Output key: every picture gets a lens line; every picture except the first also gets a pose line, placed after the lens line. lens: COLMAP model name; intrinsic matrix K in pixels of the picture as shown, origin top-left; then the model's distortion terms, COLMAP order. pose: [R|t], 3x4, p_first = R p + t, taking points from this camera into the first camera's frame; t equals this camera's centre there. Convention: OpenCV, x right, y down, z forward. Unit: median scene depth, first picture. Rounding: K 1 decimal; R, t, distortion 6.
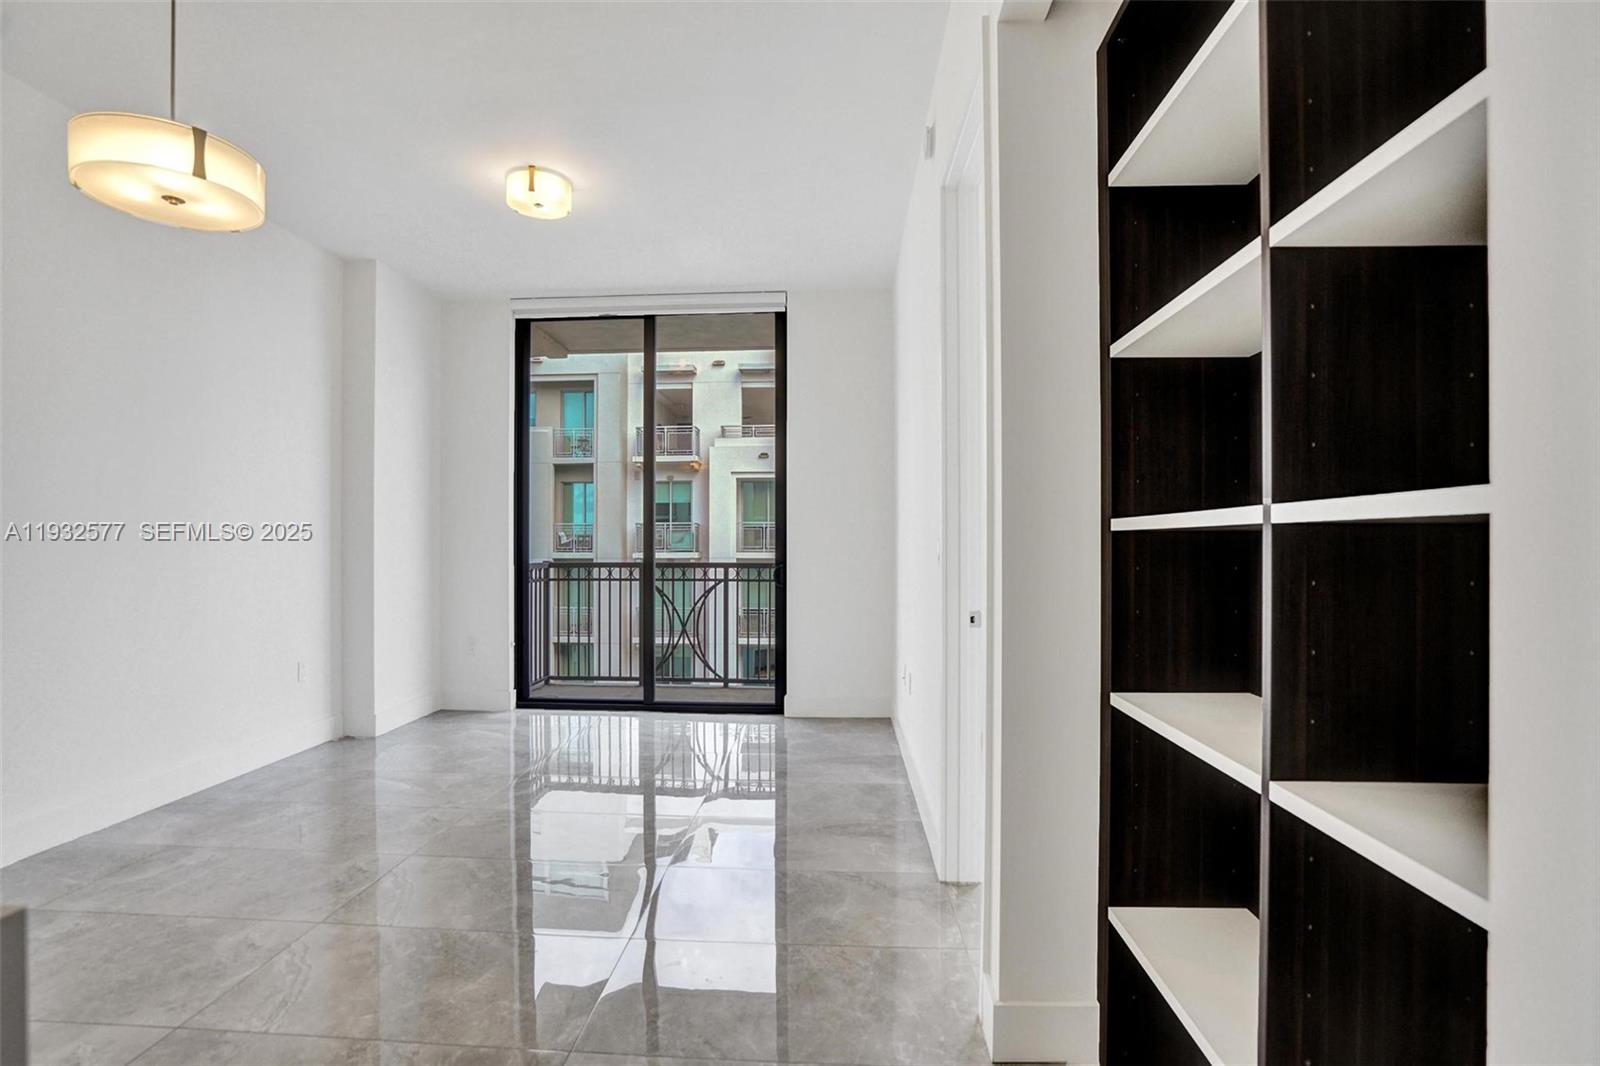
lens RADIAL K [[734.0, 0, 794.4], [0, 734.0, 544.9], [0, 0, 1]] dist [-0.052627, 0.019915]
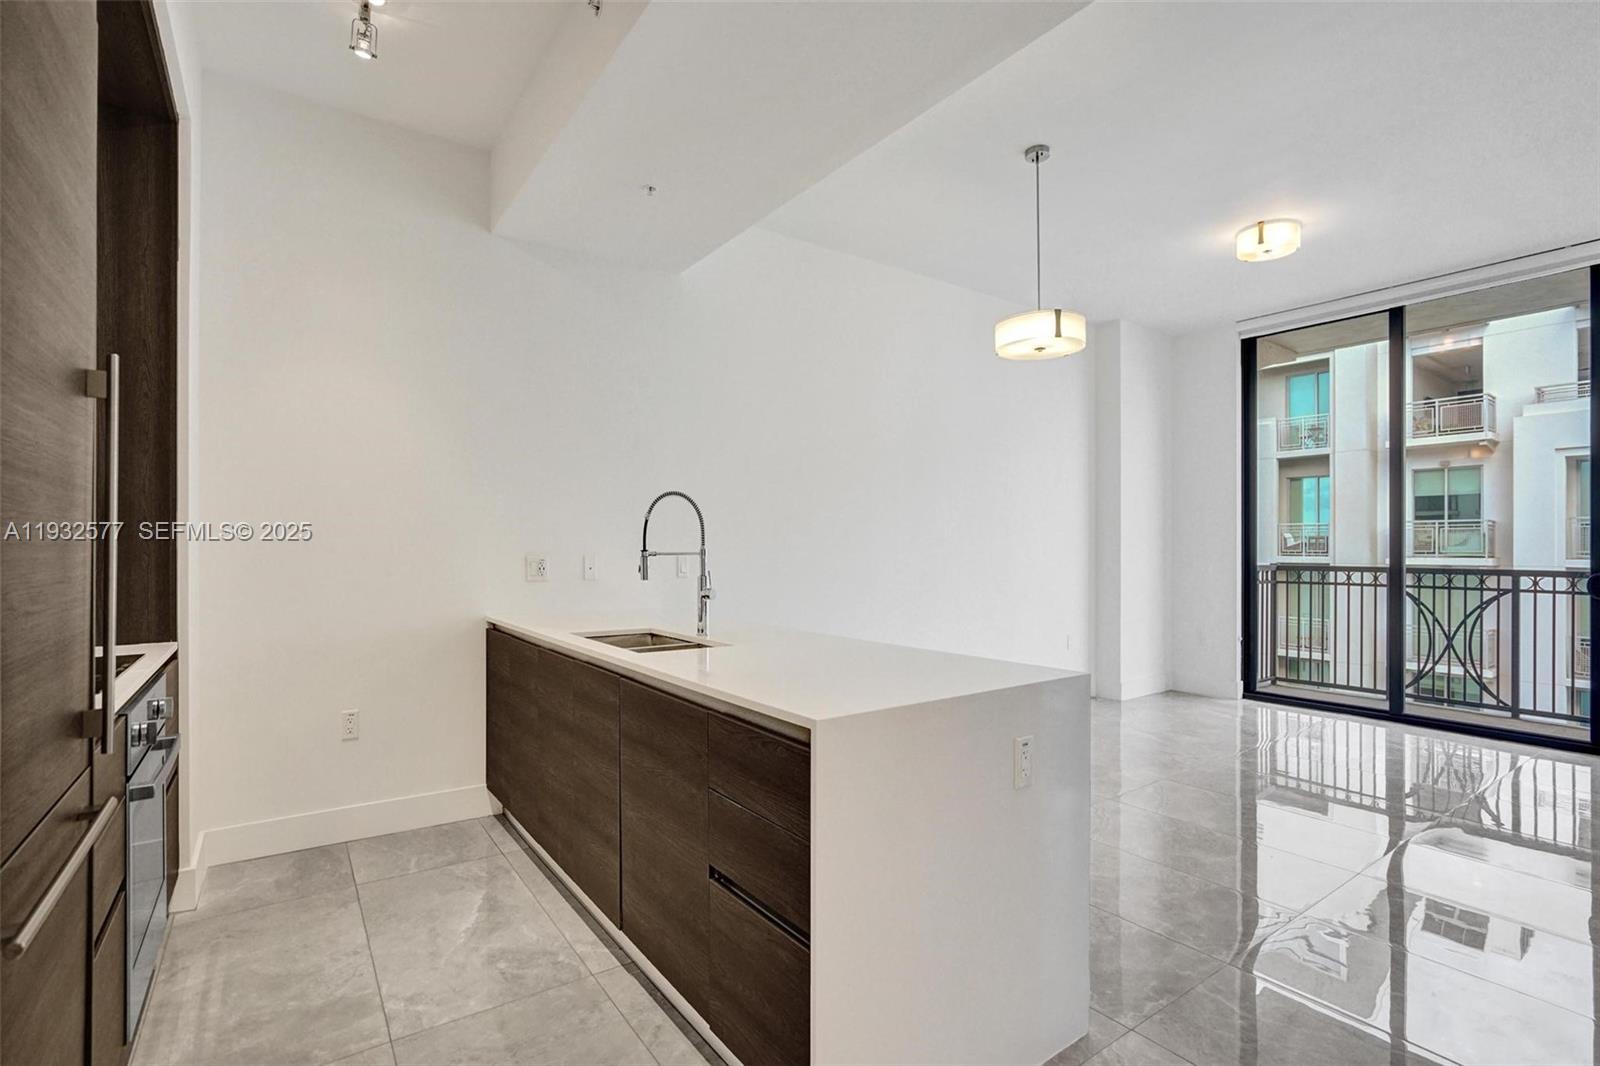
lens RADIAL K [[745.0, 0, 802.2], [0, 745.0, 541.4], [0, 0, 1]] dist [-0.031825, 0.020339]
pose [[0.629365, -0.002507, -0.777106, 0.050408], [-0.003777, 0.999973, -0.006285, 0.000239], [0.777101, 0.006891, 0.629338, -0.174871]]
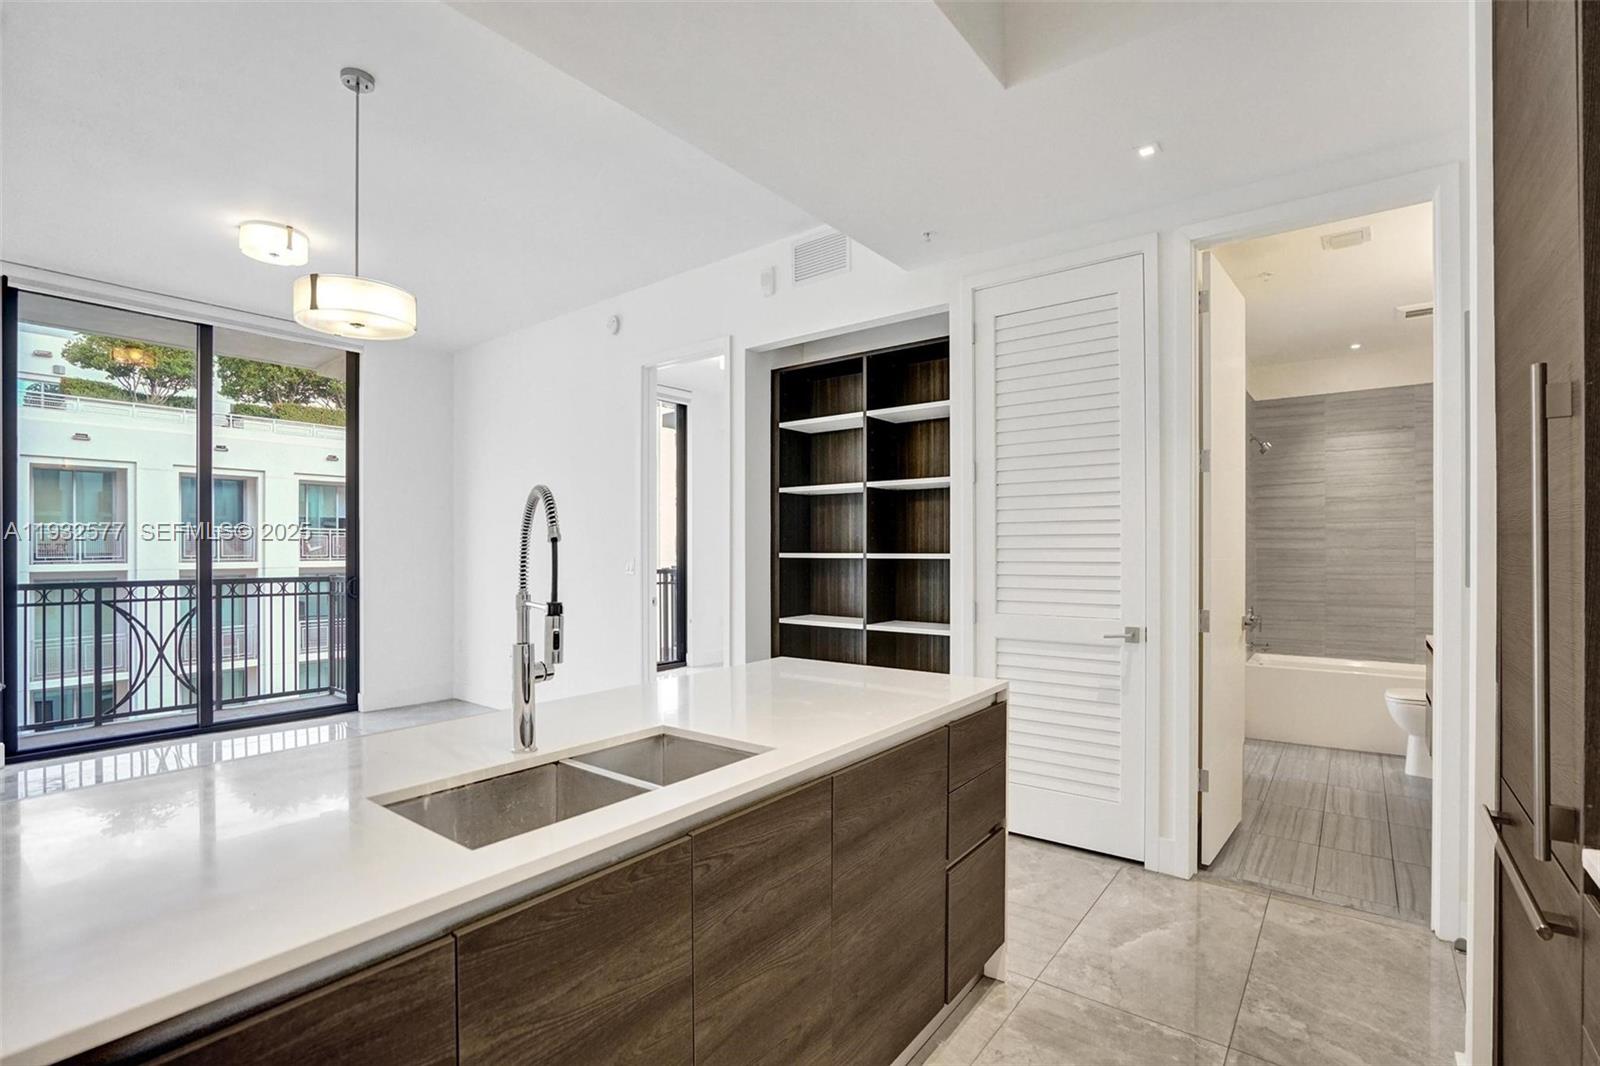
lens RADIAL K [[734.0, 0, 794.4], [0, 734.0, 544.9], [0, 0, 1]] dist [-0.052627, 0.019915]
pose [[0.564850, 0.003833, 0.825185, -0.462072], [0.004361, 0.999961, -0.007629, -0.009806], [-0.825182, 0.007908, 0.564812, -0.149124]]
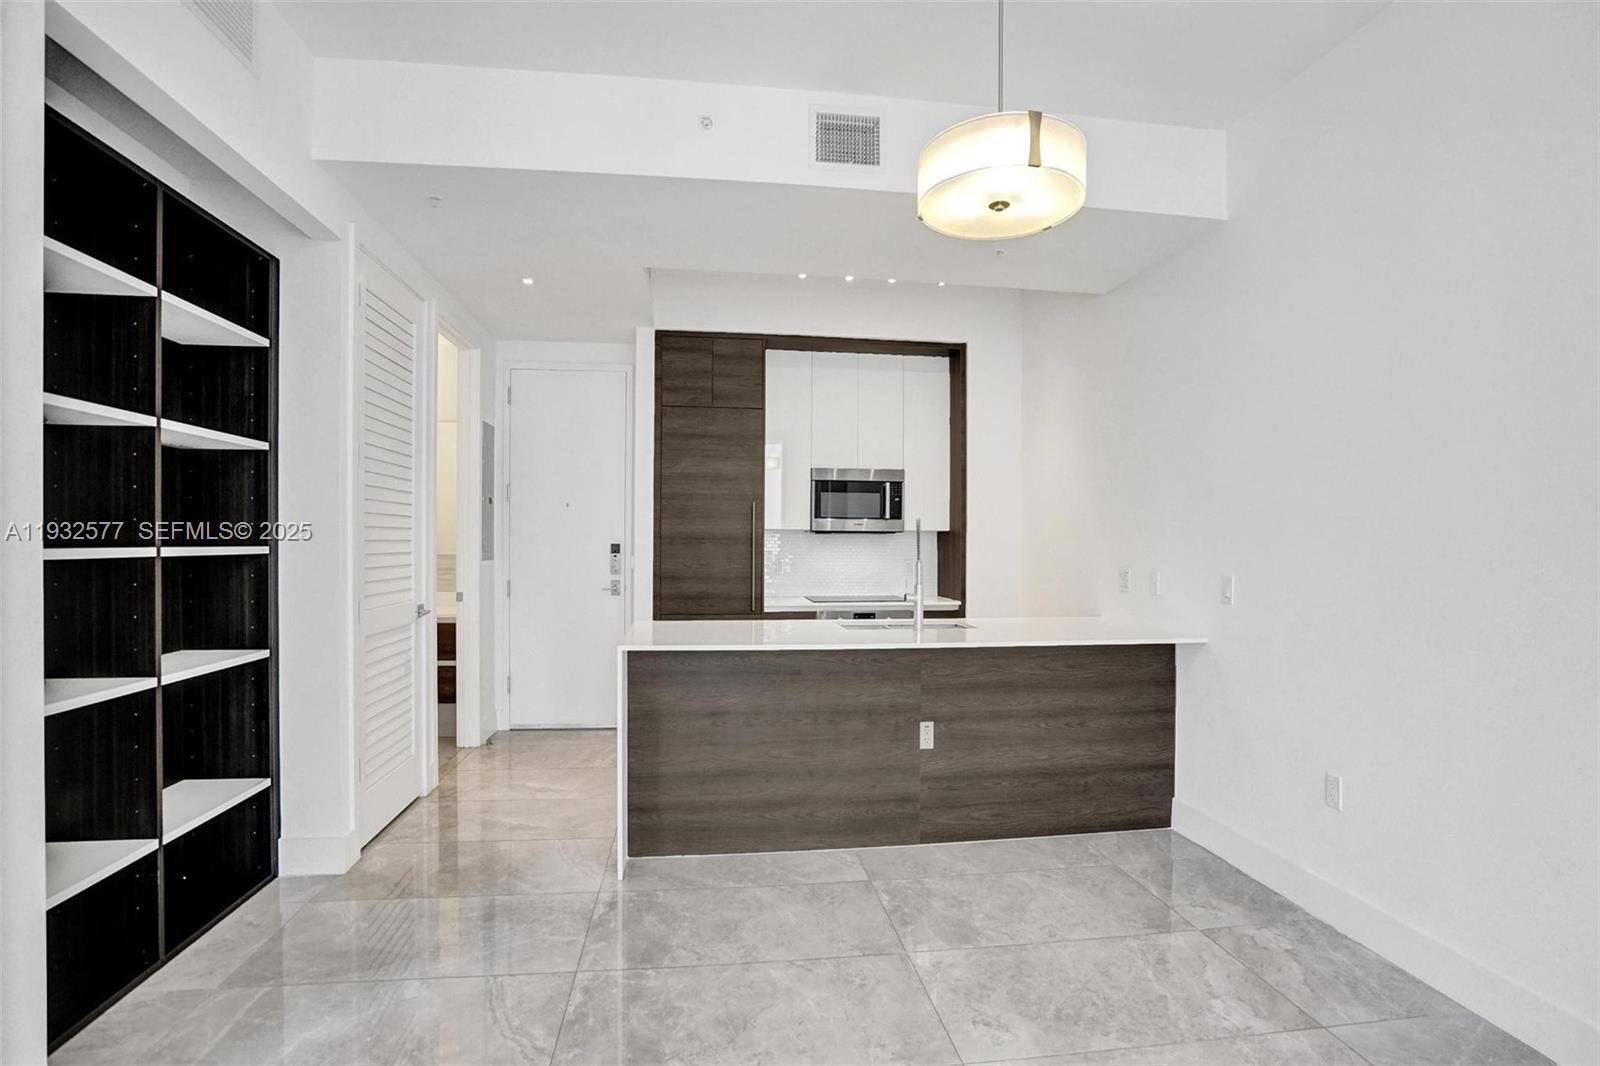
lens RADIAL K [[734.0, 0, 794.4], [0, 734.0, 544.9], [0, 0, 1]] dist [-0.052627, 0.019915]
pose [[-0.980377, -0.001889, -0.197125, -0.129488], [-0.003877, 0.999945, 0.009702, -0.013675], [0.197096, 0.010276, -0.980330, 0.552671]]
